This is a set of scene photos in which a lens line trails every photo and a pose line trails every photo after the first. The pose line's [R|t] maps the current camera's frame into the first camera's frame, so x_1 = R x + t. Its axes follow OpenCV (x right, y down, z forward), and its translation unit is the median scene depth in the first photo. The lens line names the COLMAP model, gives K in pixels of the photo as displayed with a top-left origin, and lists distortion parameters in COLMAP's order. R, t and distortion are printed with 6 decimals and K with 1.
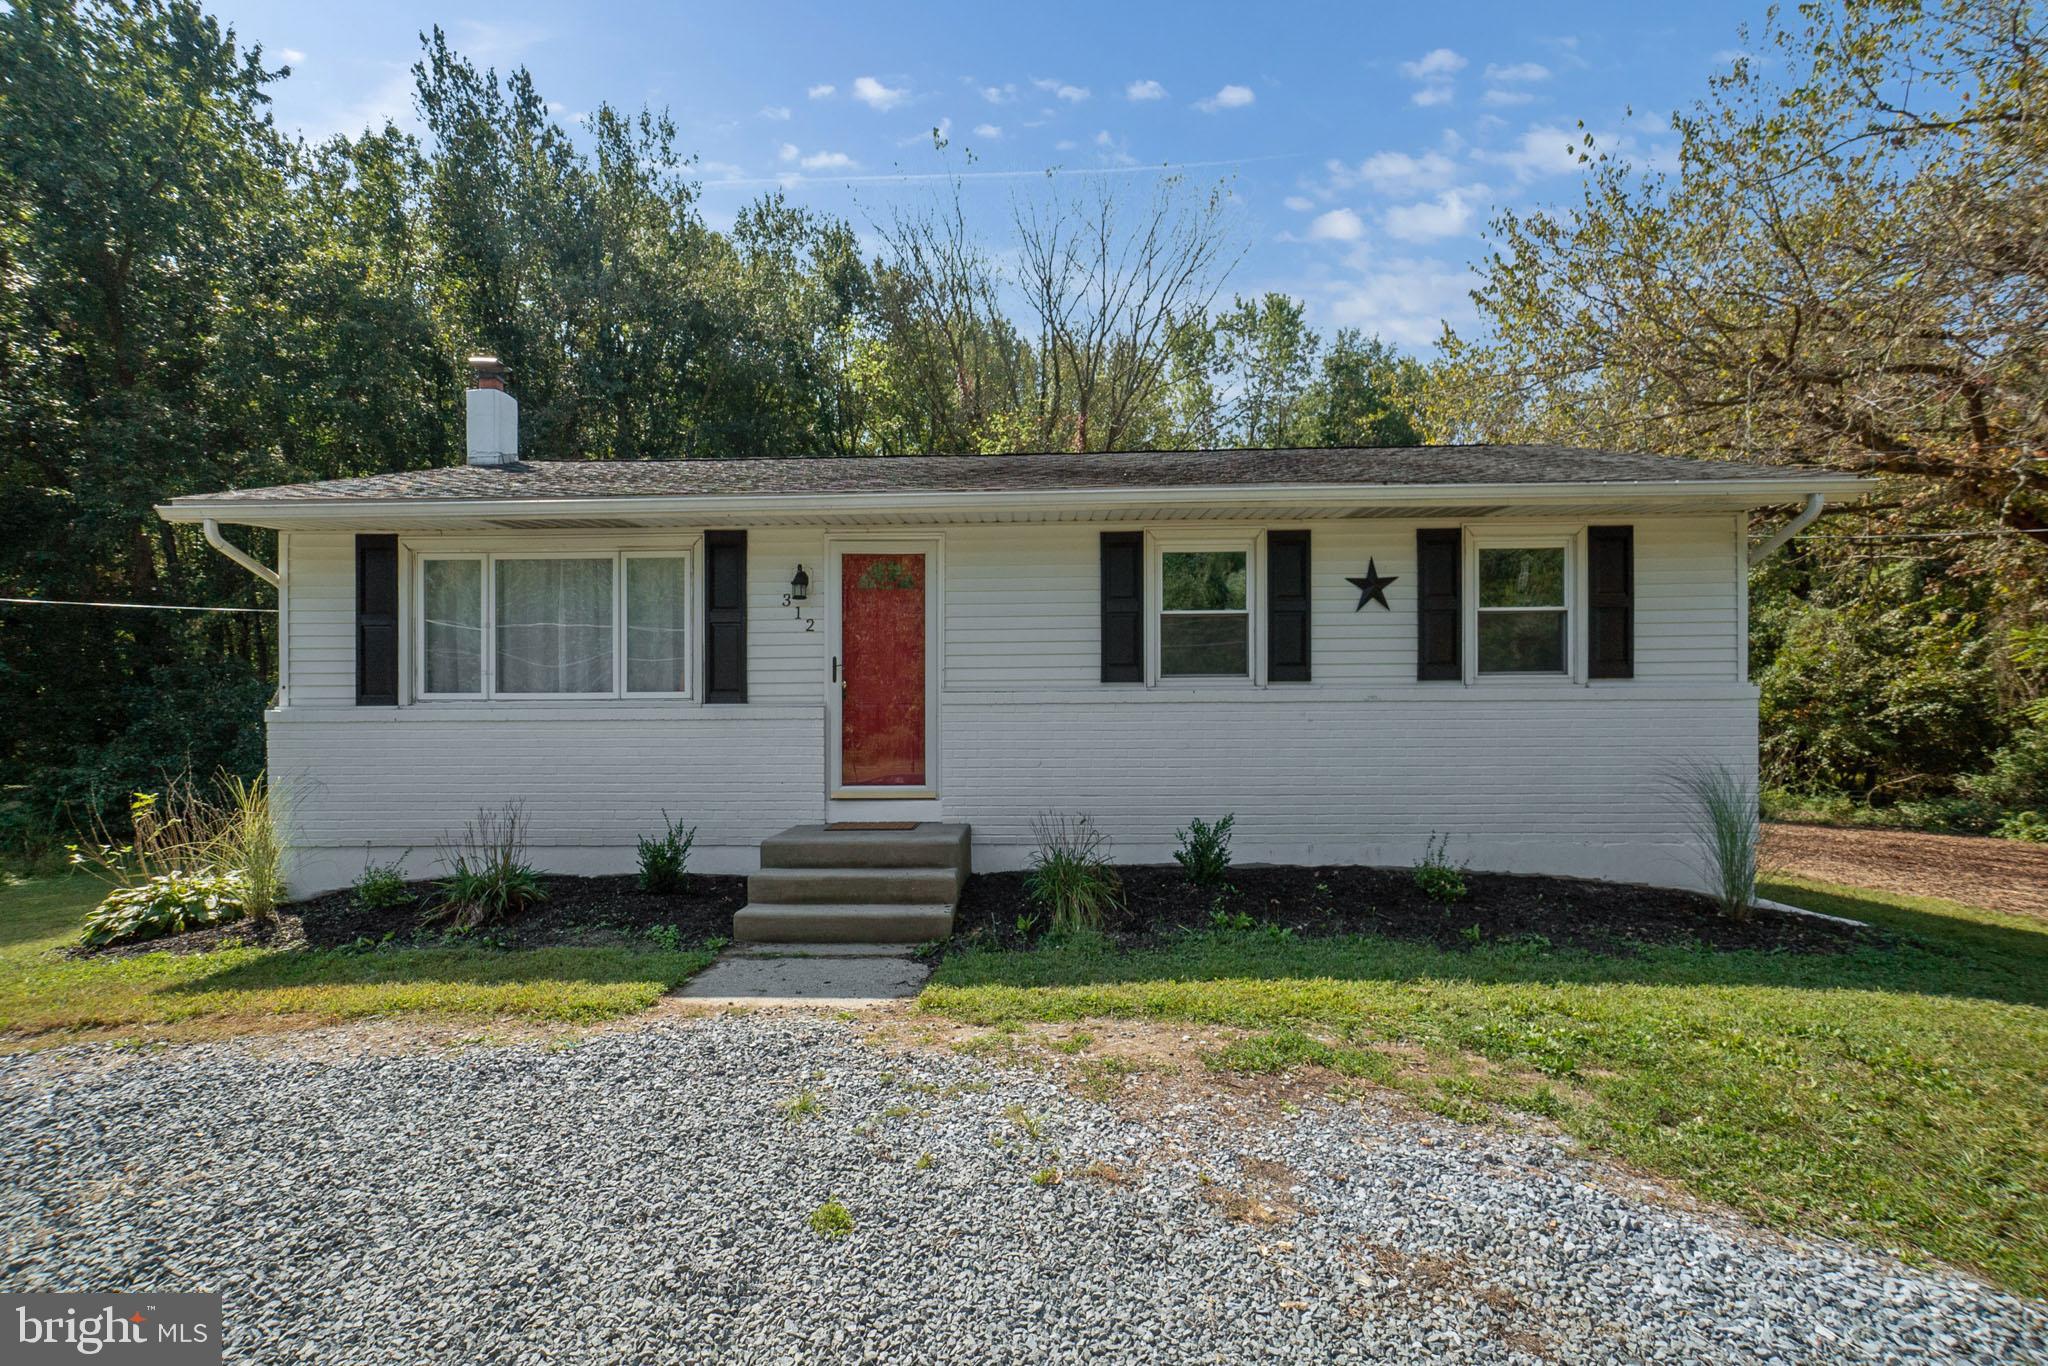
lens RADIAL K [[899.6, 0, 1026.4], [0, 899.6, 683.3], [0, 0, 1]] dist [0.000913, -0.000789]
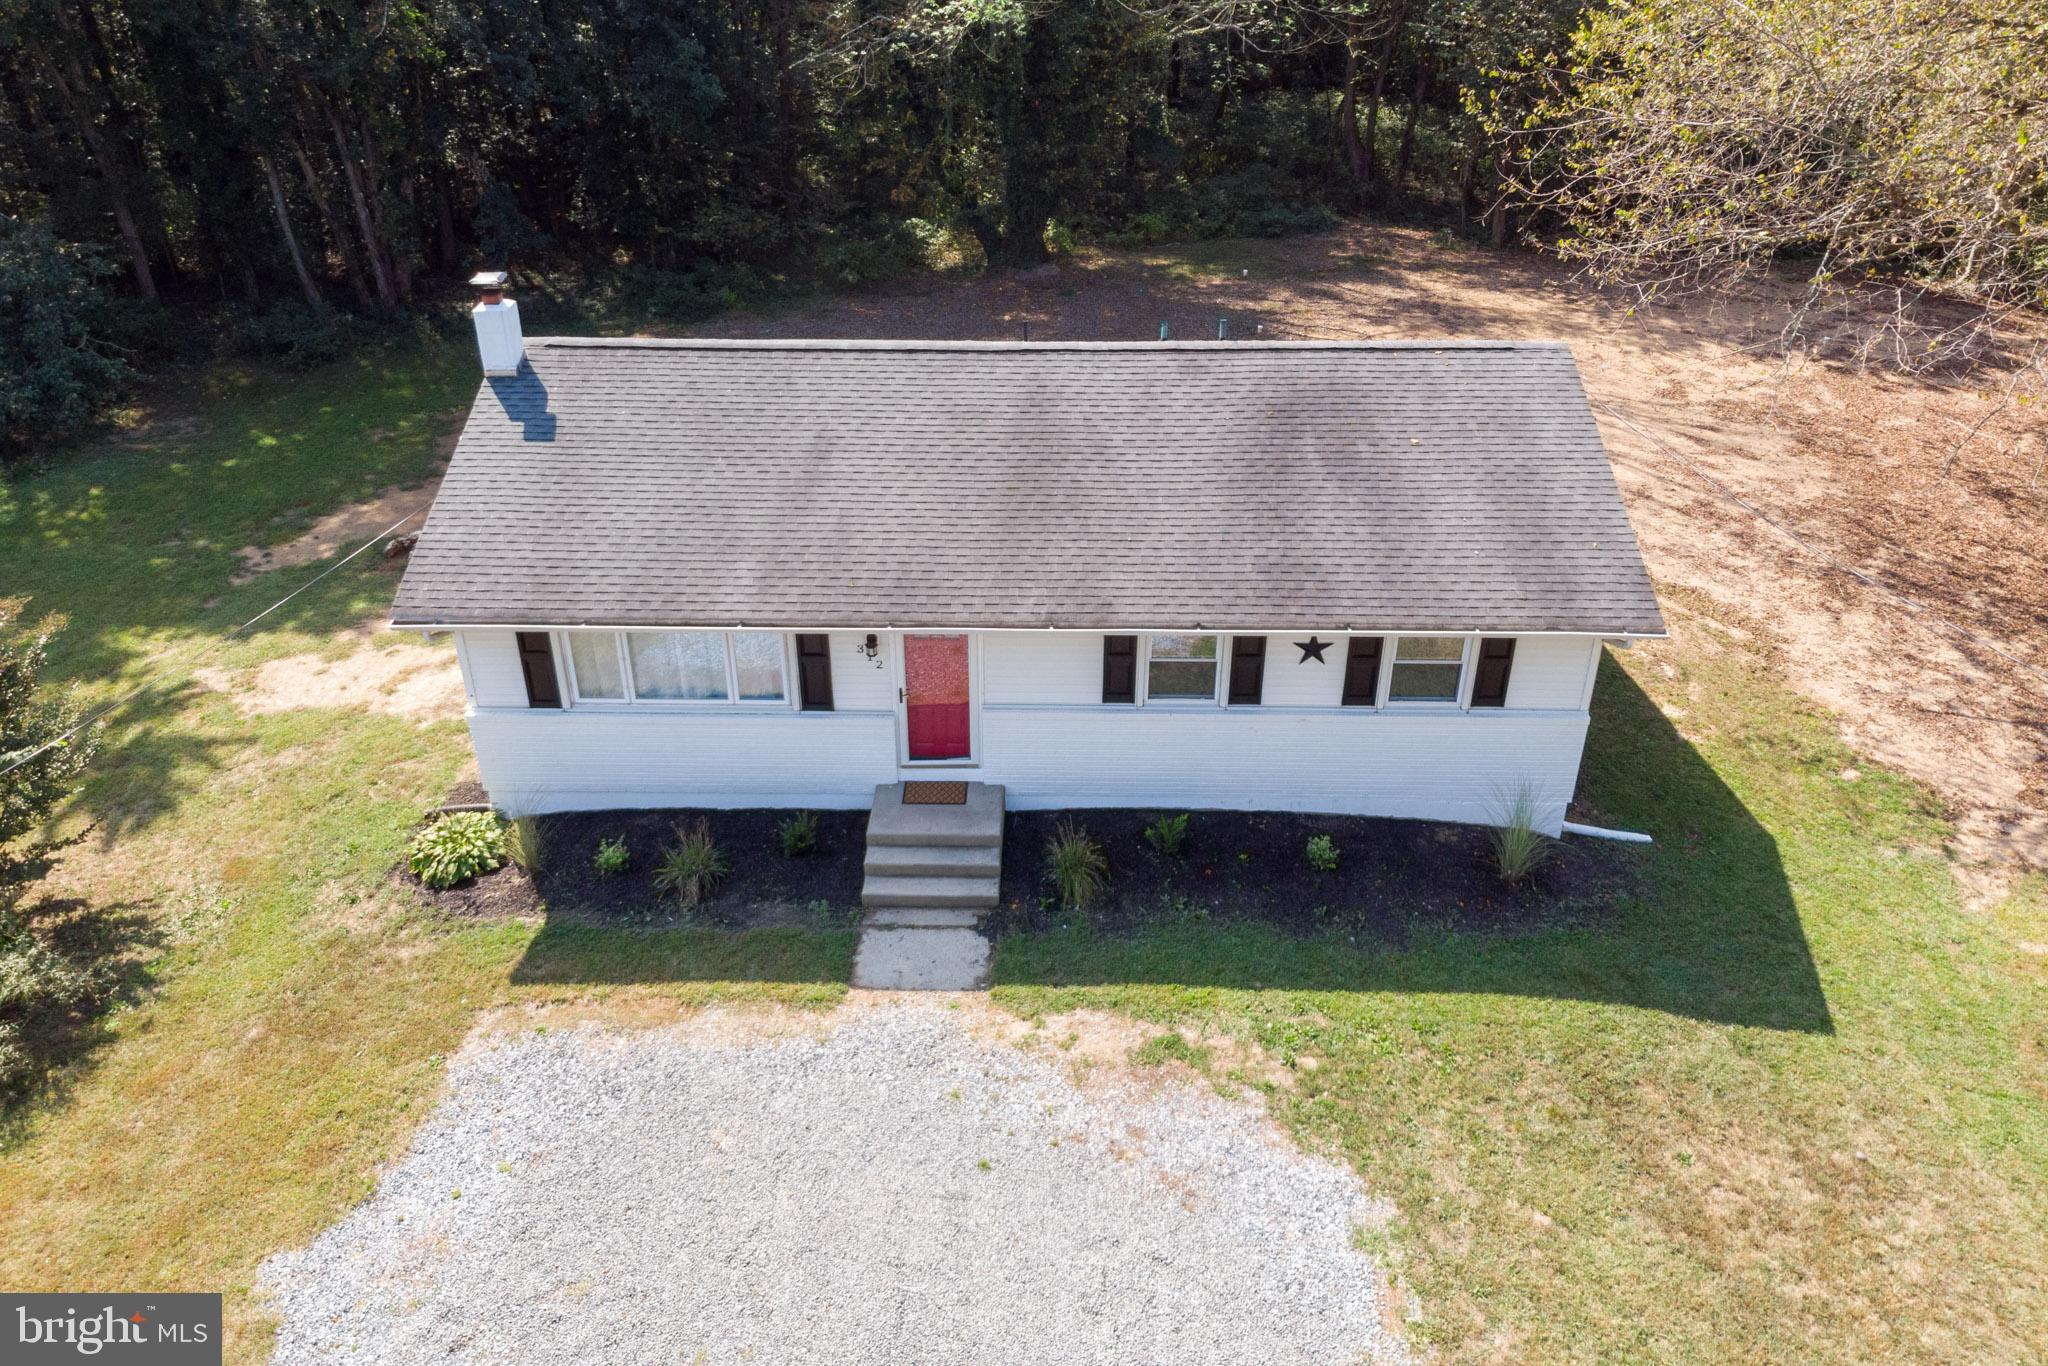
lens RADIAL K [[1406.3, 0, 1033.5], [0, 1406.3, 694.6], [0, 0, 1]] dist [0.001850, 0.007003]
pose [[0.999991, 0.000117, -0.004156, -0.009932], [0.002197, 0.833824, 0.552026, -1.167038], [0.003529, -0.552030, 0.833817, -0.725135]]
